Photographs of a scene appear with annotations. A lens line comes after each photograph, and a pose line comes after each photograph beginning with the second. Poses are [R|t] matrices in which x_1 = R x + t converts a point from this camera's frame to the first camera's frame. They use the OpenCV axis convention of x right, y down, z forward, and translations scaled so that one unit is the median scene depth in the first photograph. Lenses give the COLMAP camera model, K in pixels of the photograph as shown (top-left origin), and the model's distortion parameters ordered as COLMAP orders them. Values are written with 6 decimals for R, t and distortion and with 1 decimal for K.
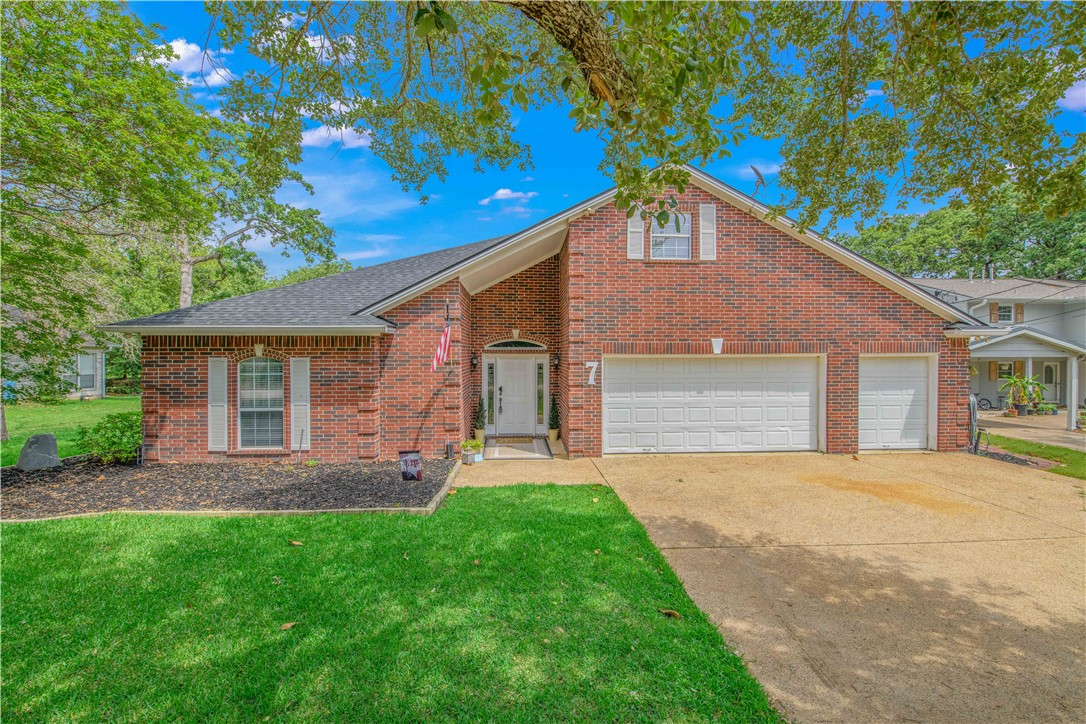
lens RADIAL K [[455.1, 0, 502.1], [0, 455.1, 364.6], [0, 0, 1]] dist [-0.017203, -0.001567]
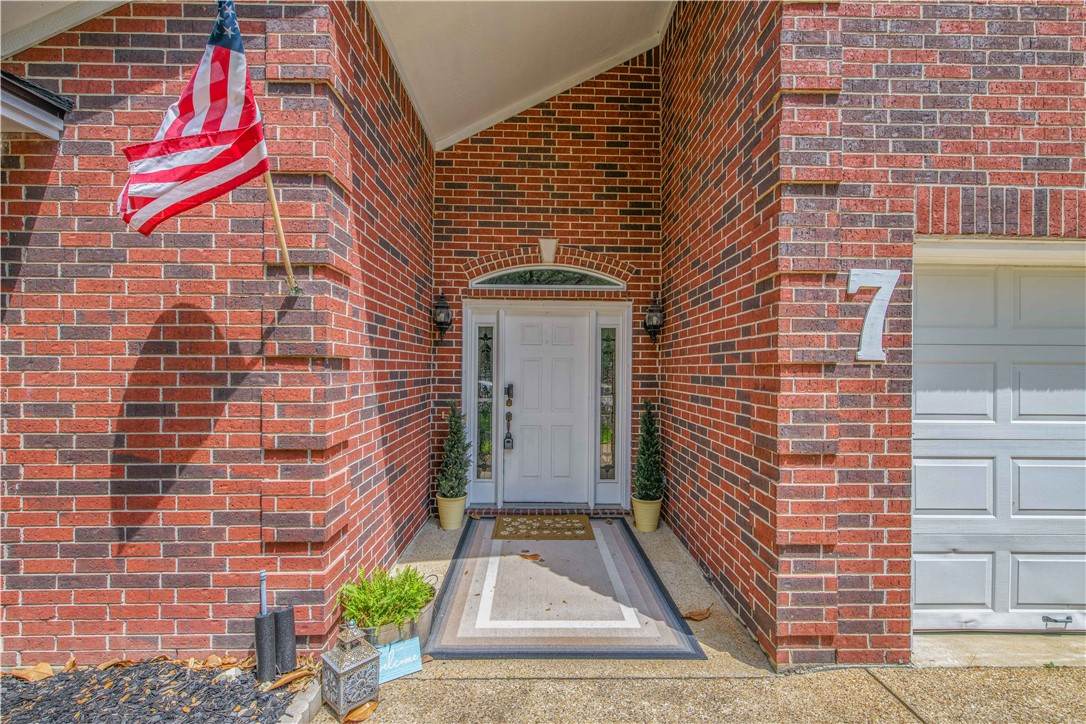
lens RADIAL K [[455.1, 0, 514.2], [0, 455.1, 366.0], [0, 0, 1]] dist [-0.017203, -0.001567]
pose [[0.999781, 0.008872, -0.018977, 0.010728], [-0.009356, 0.999630, -0.025551, 0.053972], [0.018743, 0.025722, 0.999493, 0.754183]]
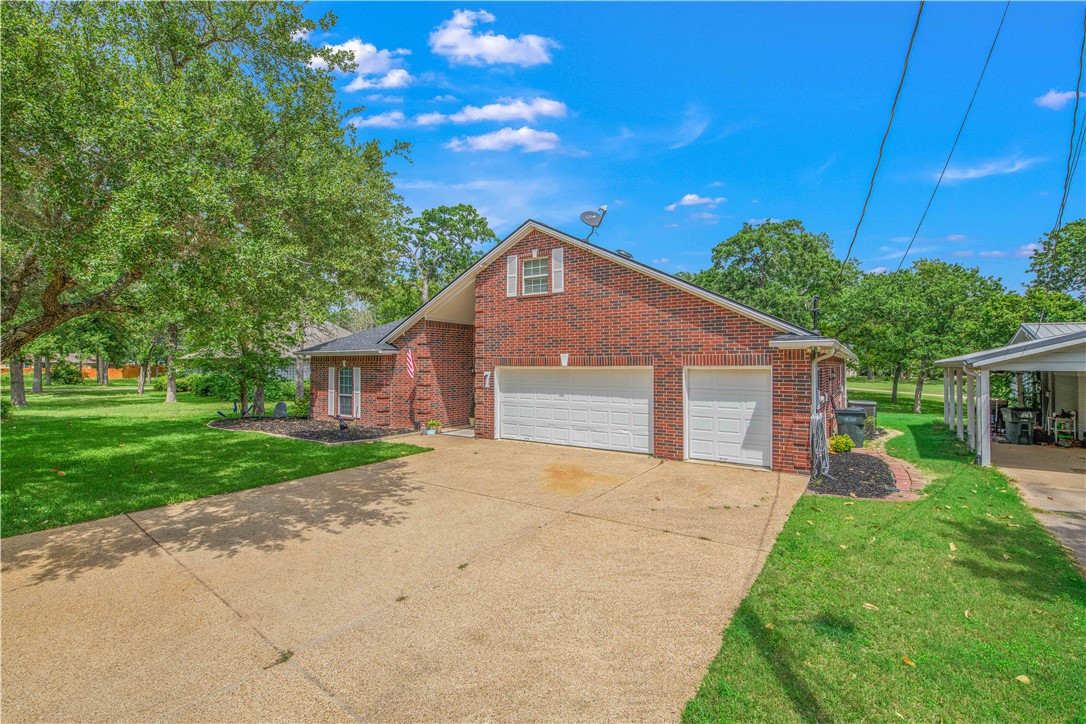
lens RADIAL K [[455.1, 0, 526.7], [0, 455.1, 363.2], [0, 0, 1]] dist [-0.017203, -0.001567]
pose [[0.808988, -0.000512, -0.587825, 1.128598], [-0.011196, 0.999805, -0.016279, -0.009659], [0.587719, 0.019750, 0.808824, -0.081737]]
